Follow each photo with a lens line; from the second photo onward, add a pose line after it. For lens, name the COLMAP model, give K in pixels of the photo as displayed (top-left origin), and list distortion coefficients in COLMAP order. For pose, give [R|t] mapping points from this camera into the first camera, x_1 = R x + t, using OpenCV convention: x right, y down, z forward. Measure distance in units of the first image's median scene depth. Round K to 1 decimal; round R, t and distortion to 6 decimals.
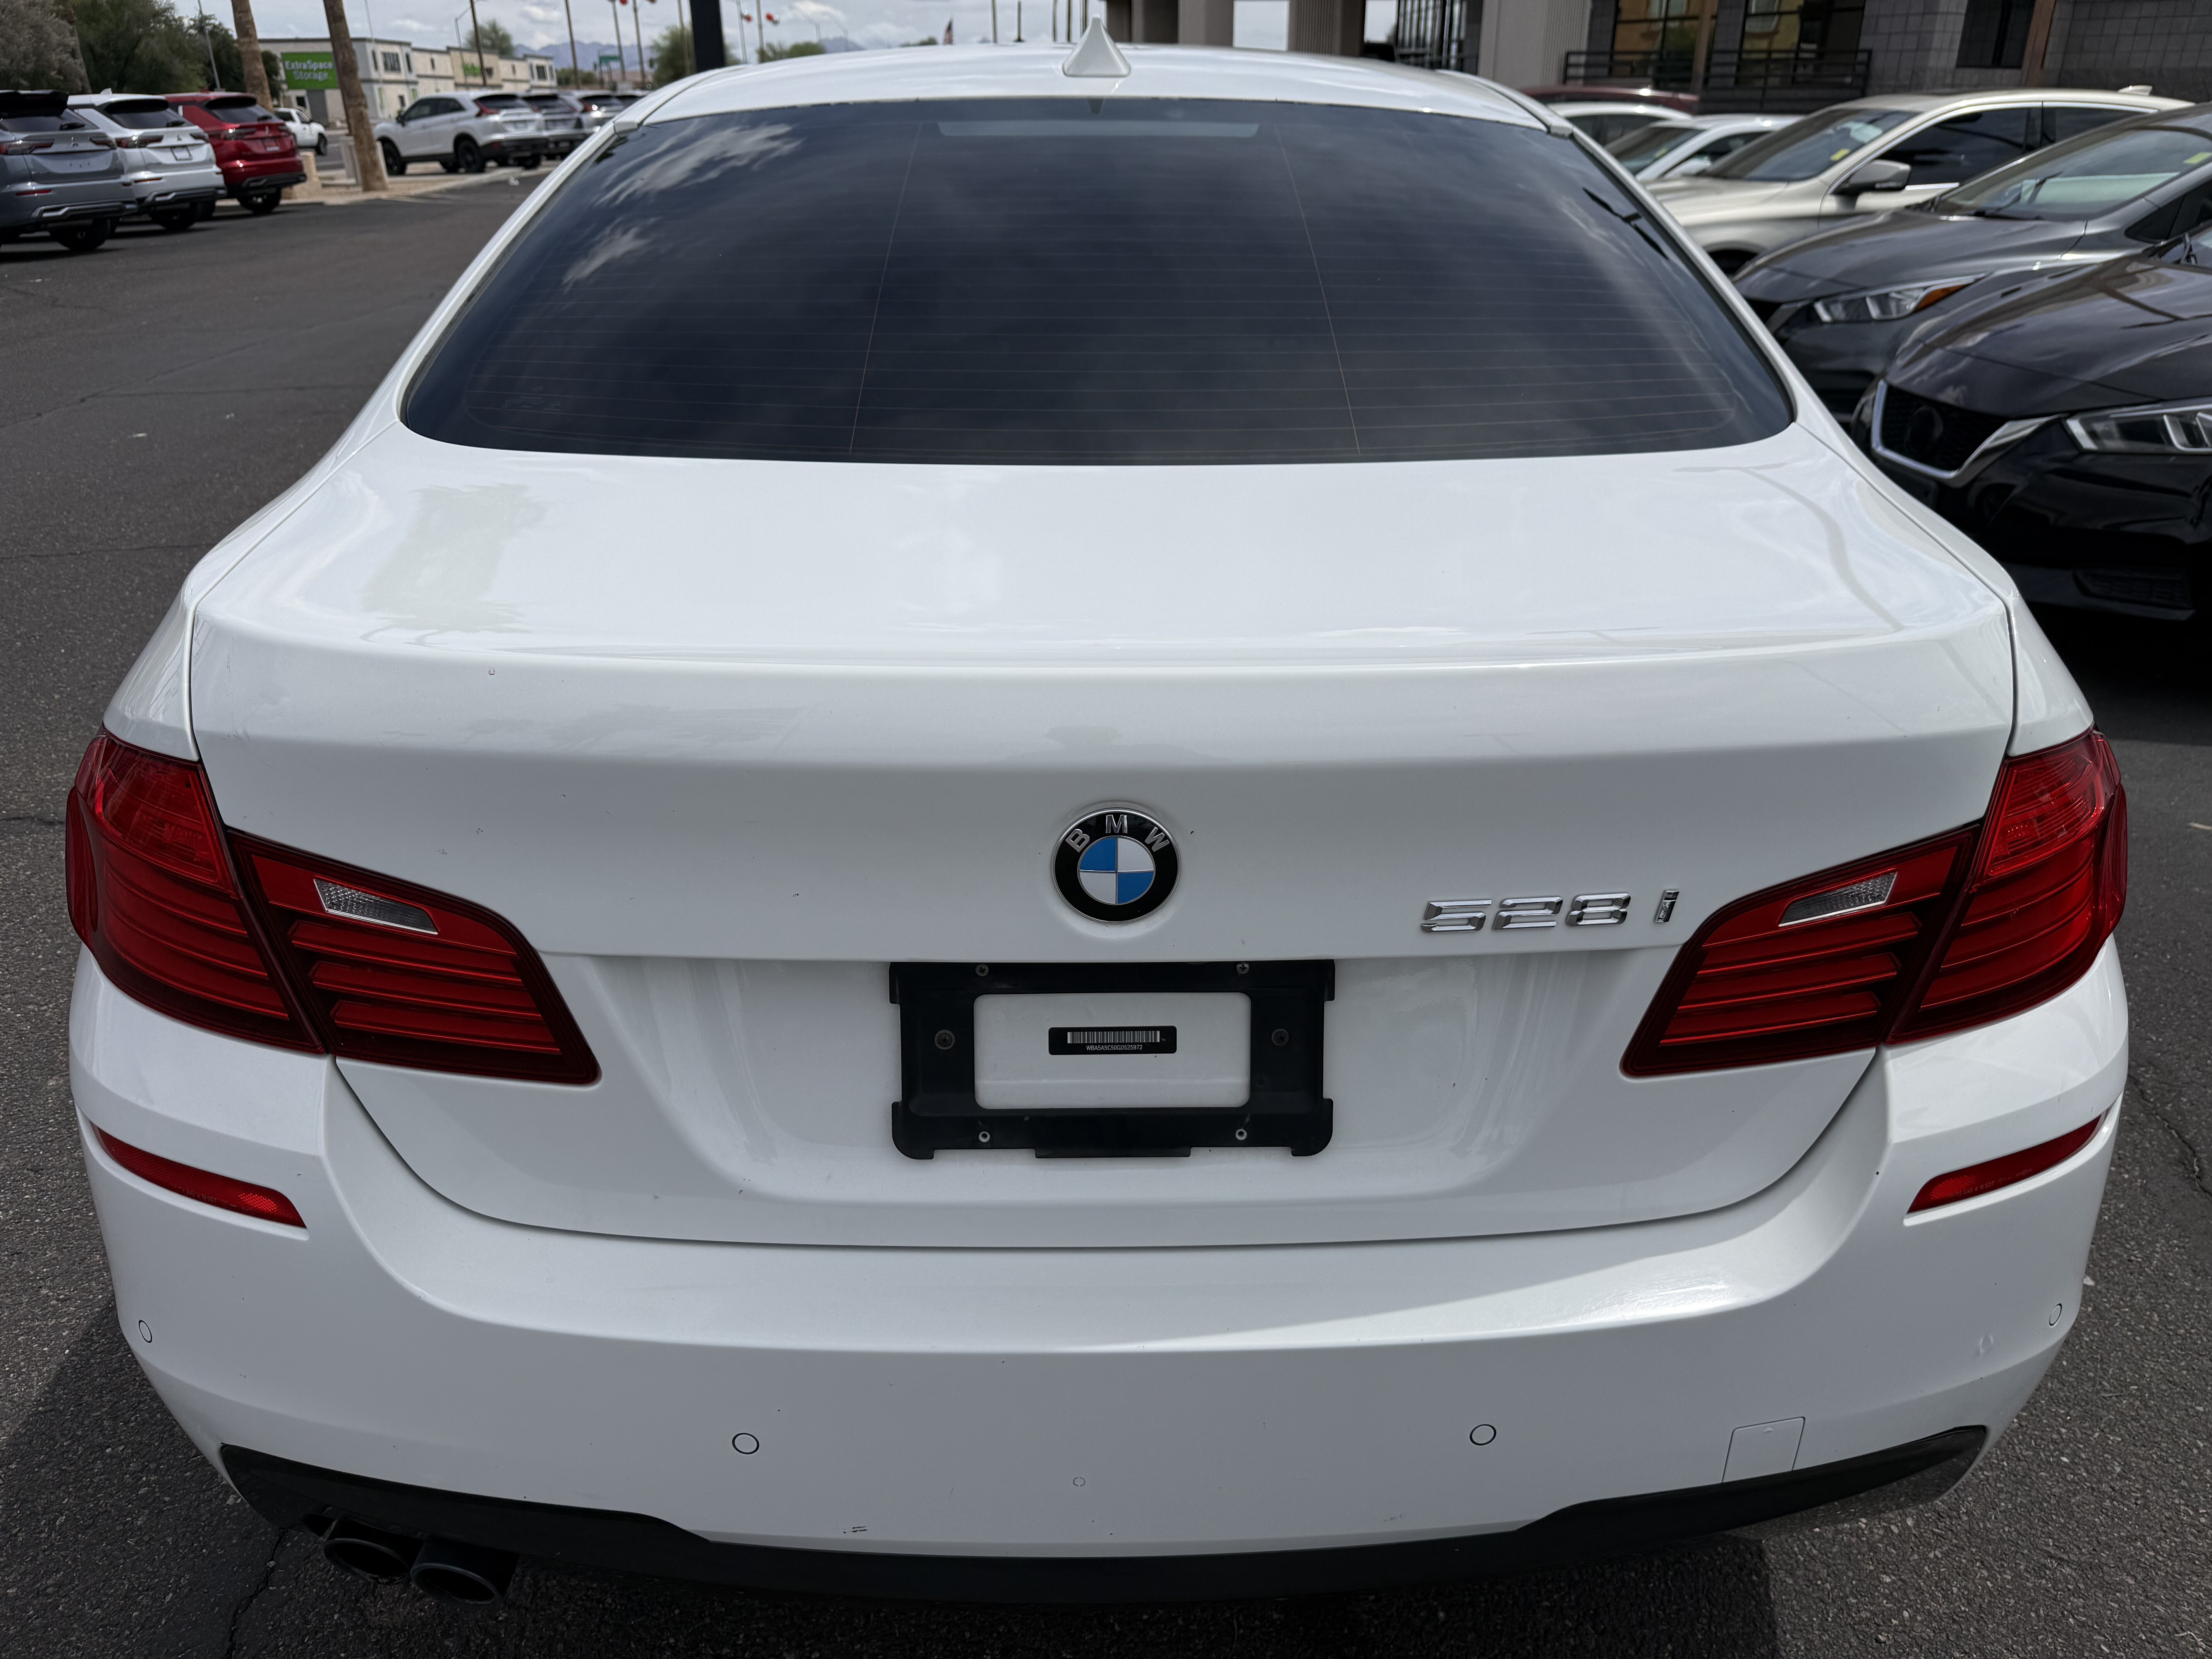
lens RADIAL K [[1566.2, 0, 1106.0], [0, 1566.2, 829.5], [0, 0, 1]] dist [0.022286, 0.000025]
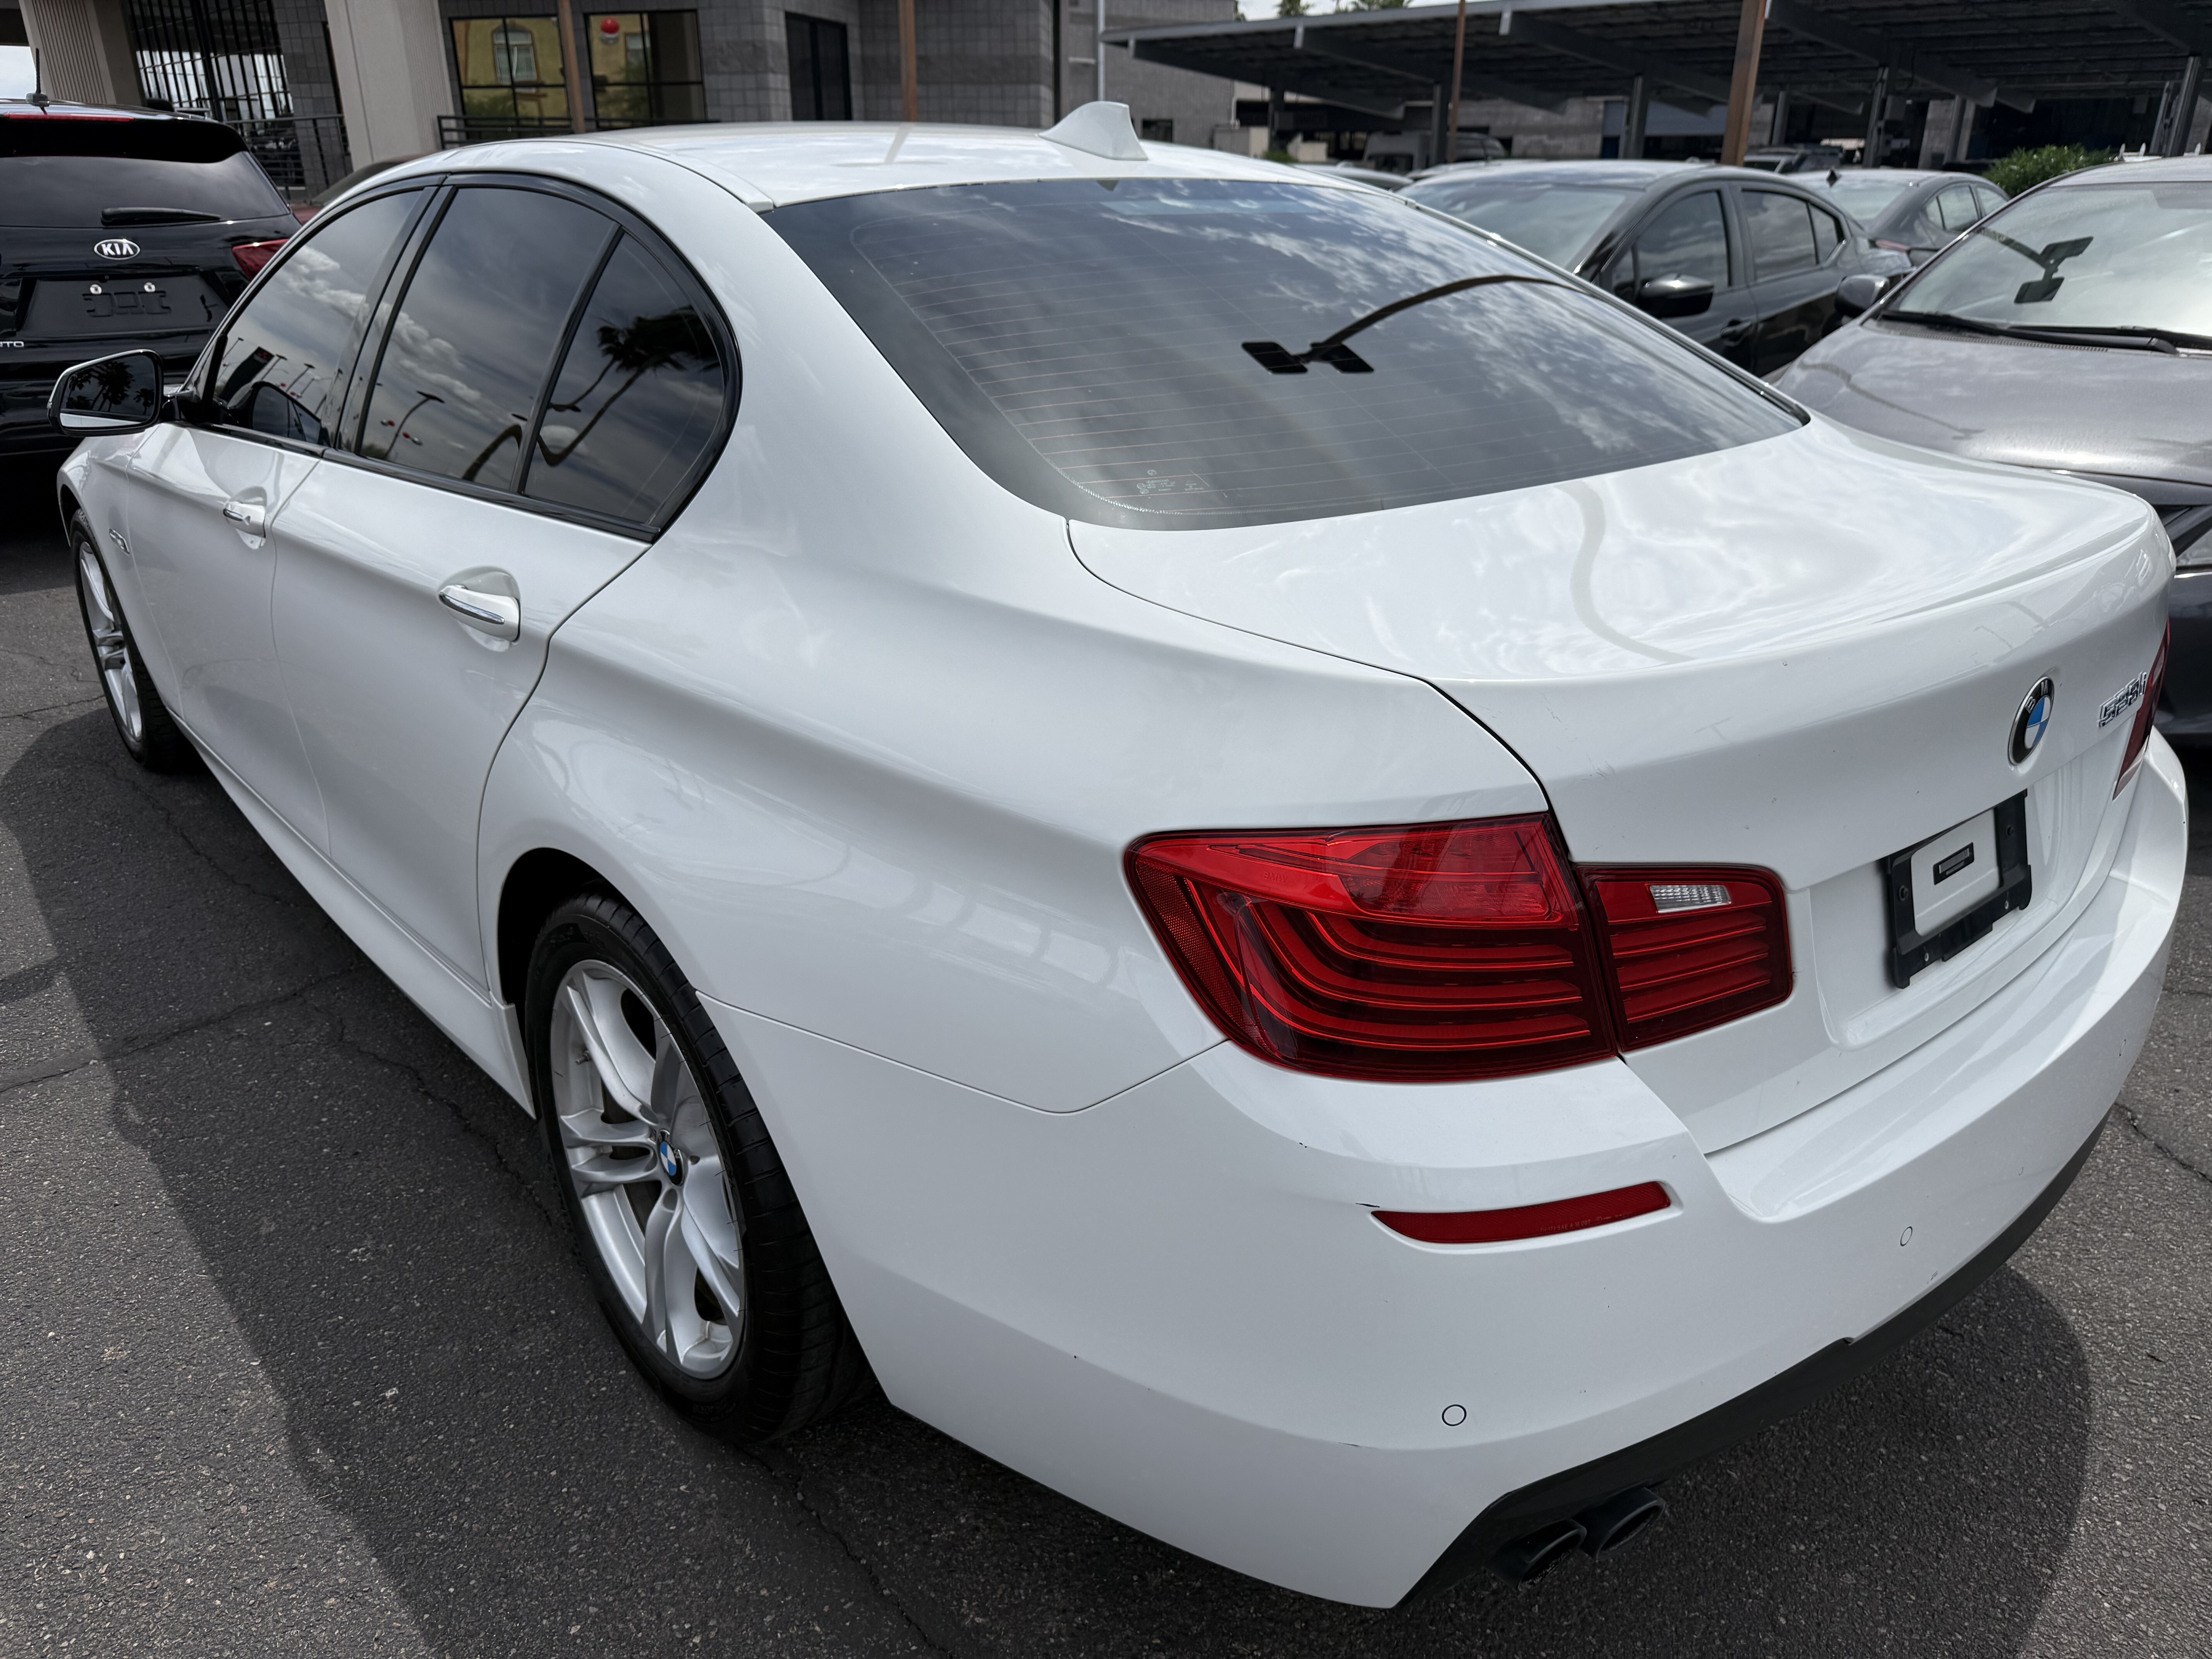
lens RADIAL K [[1566.2, 0, 1106.0], [0, 1566.2, 829.5], [0, 0, 1]] dist [0.022286, 0.000025]
pose [[0.793916, -0.245530, 0.556248, -1.305219], [0.264154, 0.963277, 0.048176, -0.148659], [-0.547650, 0.108688, 0.829618, 0.268086]]
